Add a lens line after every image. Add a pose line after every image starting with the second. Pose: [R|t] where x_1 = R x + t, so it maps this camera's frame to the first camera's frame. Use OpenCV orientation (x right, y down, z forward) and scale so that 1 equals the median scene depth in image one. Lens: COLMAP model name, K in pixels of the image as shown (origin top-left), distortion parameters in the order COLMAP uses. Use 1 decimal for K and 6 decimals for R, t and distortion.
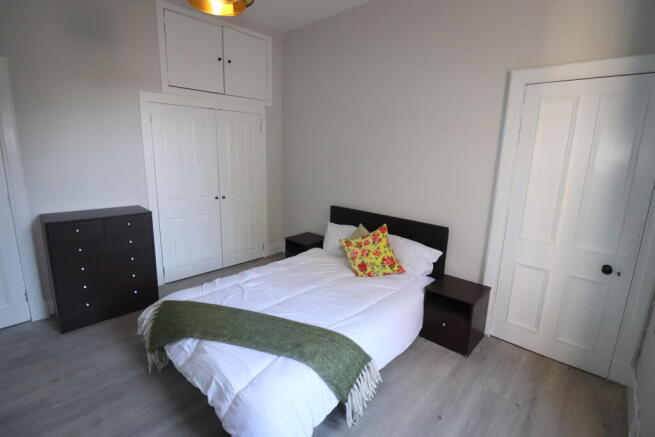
lens RADIAL K [[305.2, 0, 327.8], [0, 305.2, 211.3], [0, 0, 1]] dist [-0.013489, -0.000705]
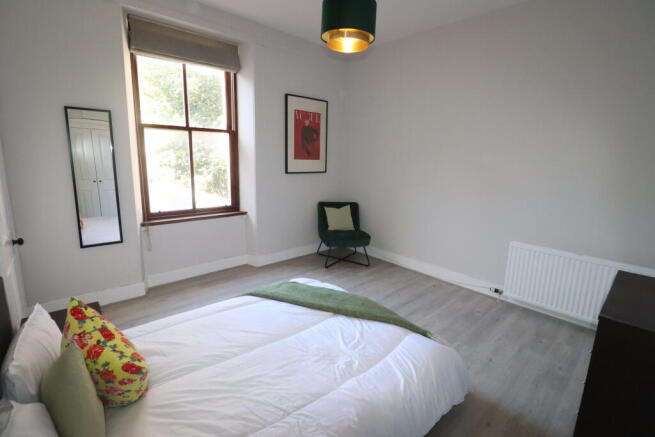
lens RADIAL K [[305.2, 0, 327.8], [0, 305.2, 211.3], [0, 0, 1]] dist [-0.013489, -0.000705]
pose [[-0.995985, -0.064626, 0.061954, -0.248335], [-0.037221, 0.928302, 0.369959, -0.306628], [-0.081421, 0.366167, -0.926980, 1.549272]]
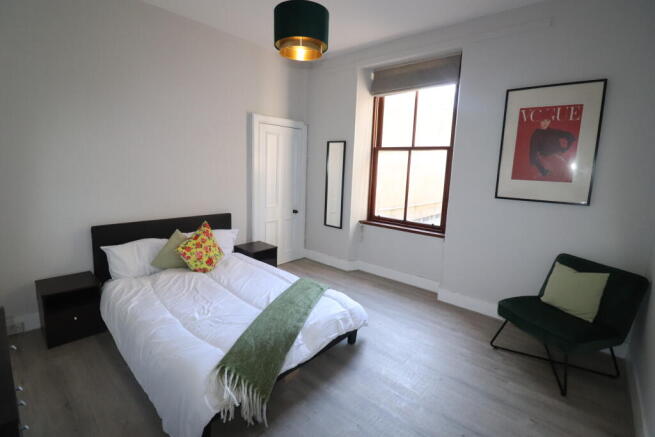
lens RADIAL K [[305.2, 0, 327.8], [0, 305.2, 211.3], [0, 0, 1]] dist [-0.013489, -0.000705]
pose [[-0.033079, -0.171875, 0.984563, -1.099580], [0.158940, 0.971662, 0.174962, -0.140770], [-0.986734, 0.162274, -0.004823, 0.618041]]
